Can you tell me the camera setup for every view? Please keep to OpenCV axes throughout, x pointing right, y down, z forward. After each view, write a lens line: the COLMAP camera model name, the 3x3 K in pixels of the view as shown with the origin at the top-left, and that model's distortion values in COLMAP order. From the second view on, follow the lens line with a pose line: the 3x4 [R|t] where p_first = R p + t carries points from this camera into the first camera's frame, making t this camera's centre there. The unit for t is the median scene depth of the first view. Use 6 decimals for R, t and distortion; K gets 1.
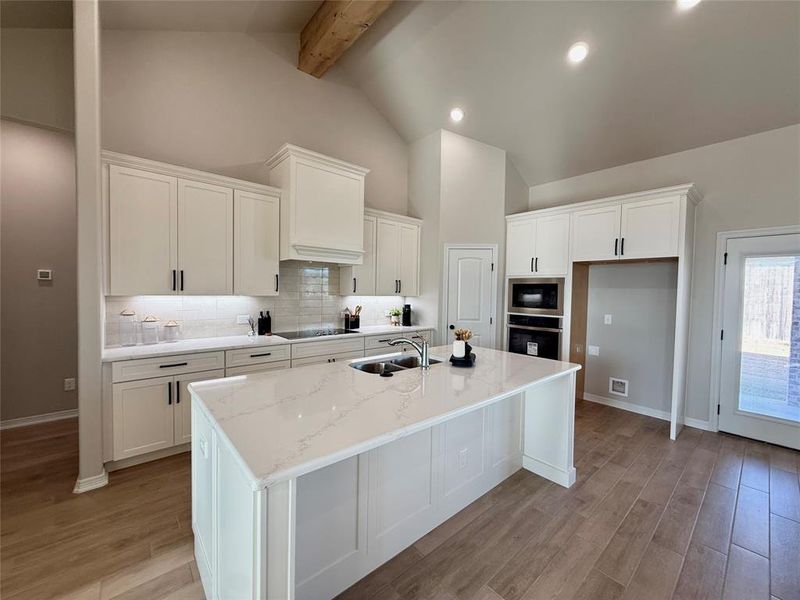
lens RADIAL K [[319.9, 0, 400.0], [0, 319.9, 300.0], [0, 0, 1]] dist [0.000031, 0.000255]
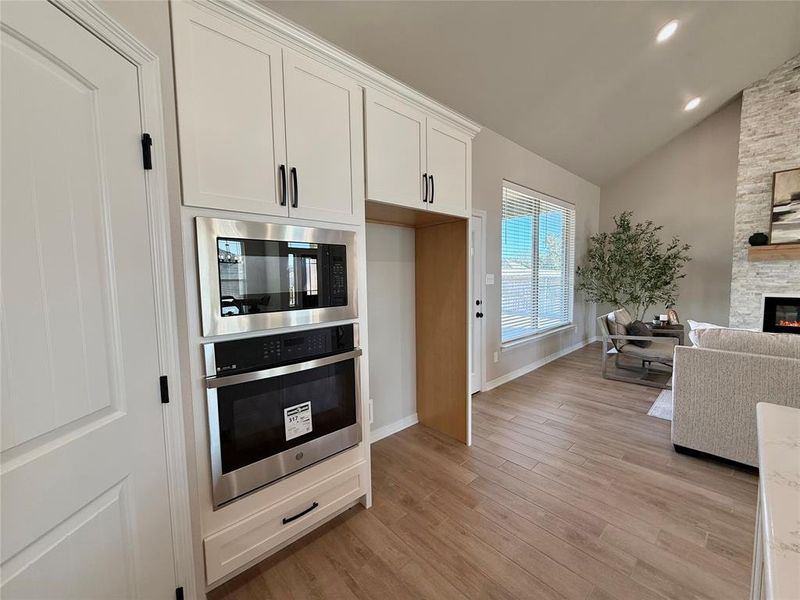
lens RADIAL K [[319.9, 0, 400.0], [0, 319.9, 300.0], [0, 0, 1]] dist [0.000031, 0.000255]
pose [[-0.025467, -0.092523, 0.995385, 0.062998], [0.048158, 0.994438, 0.093667, -0.014671], [-0.998515, 0.050321, -0.020869, 0.934474]]
